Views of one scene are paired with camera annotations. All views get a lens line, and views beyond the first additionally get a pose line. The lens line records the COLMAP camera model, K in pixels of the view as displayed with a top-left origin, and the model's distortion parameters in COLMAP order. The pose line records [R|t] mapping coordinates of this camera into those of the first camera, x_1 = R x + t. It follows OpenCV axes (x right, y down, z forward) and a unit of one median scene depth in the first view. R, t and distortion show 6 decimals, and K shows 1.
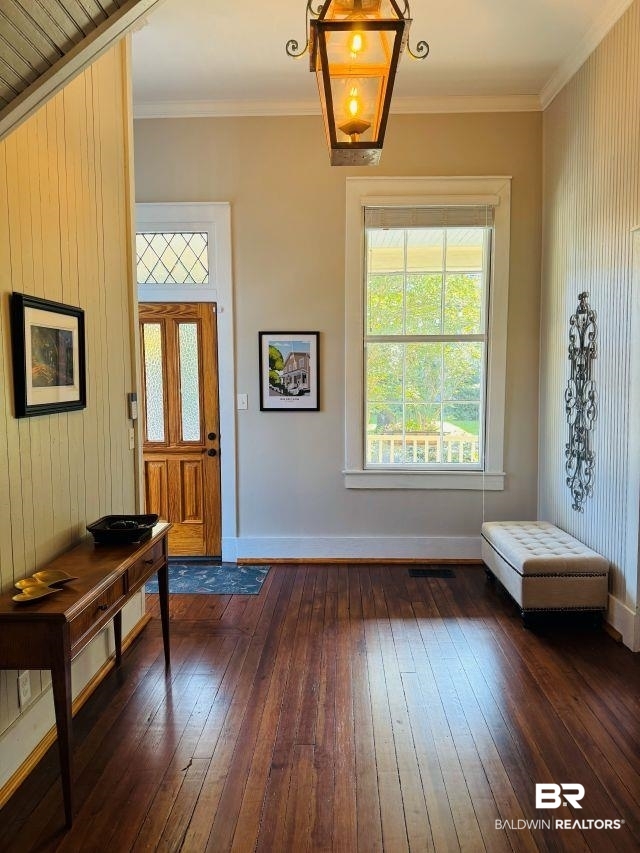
lens RADIAL K [[594.9, 0, 320.8], [0, 594.9, 422.5], [0, 0, 1]] dist [0.068282, -0.051946]
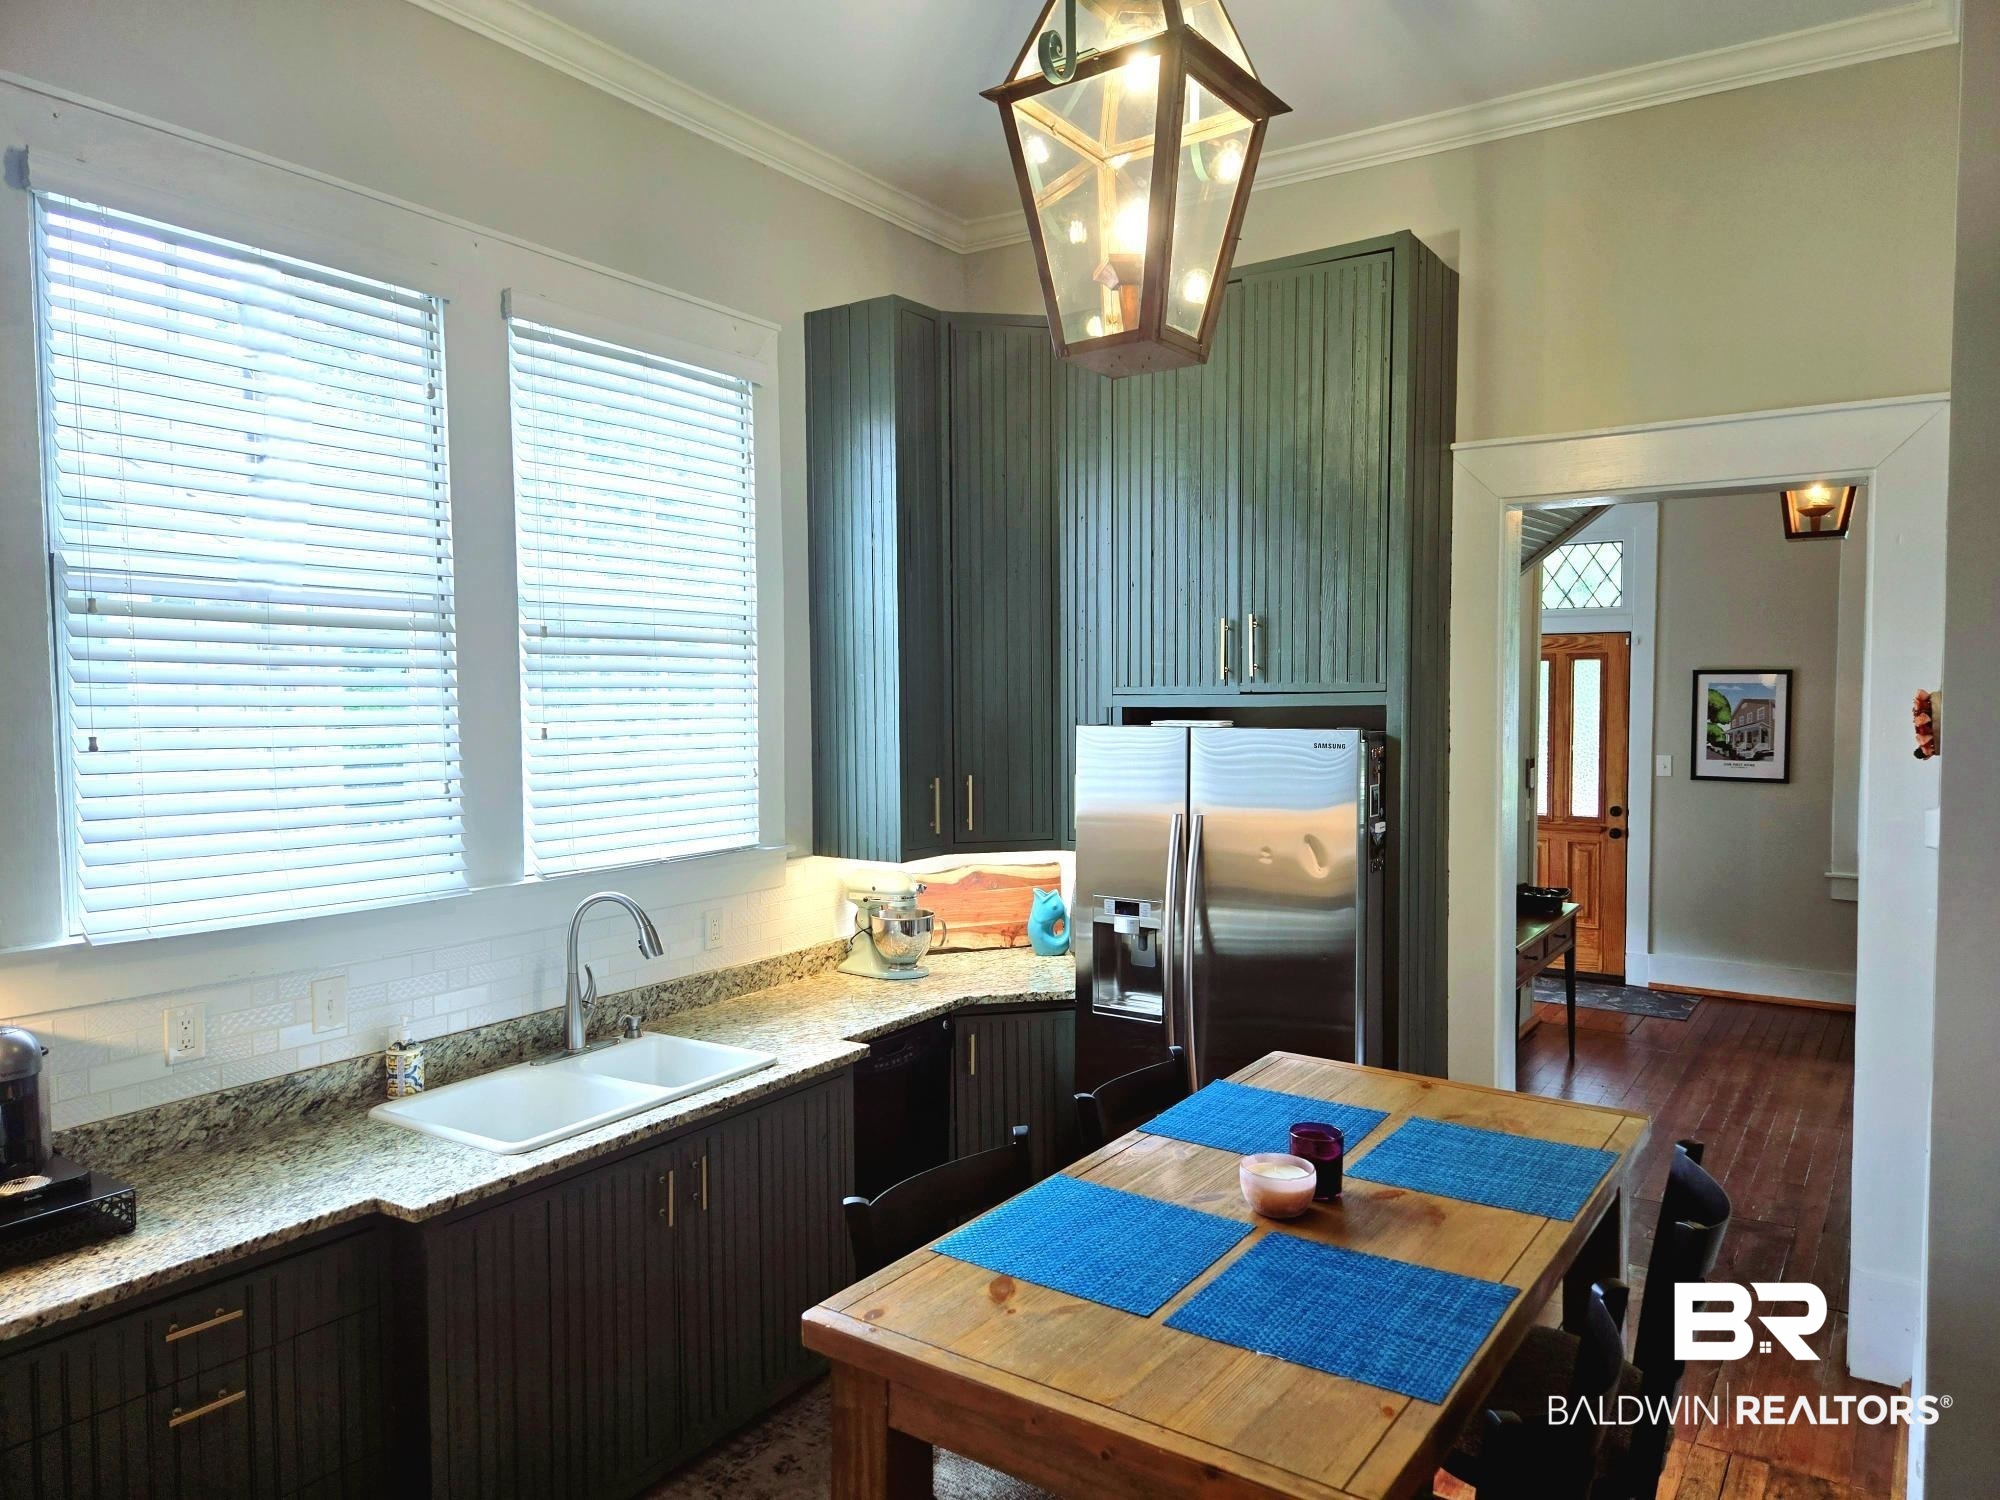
lens RADIAL K [[1394.8, 0, 990.9], [0, 1394.8, 749.9], [0, 0, 1]] dist [0.068282, -0.051946]
pose [[0.849720, 0.030177, -0.526370, 0.076965], [-0.035674, 0.999363, -0.000294, -0.024593], [0.526026, 0.019027, 0.850256, -0.898573]]
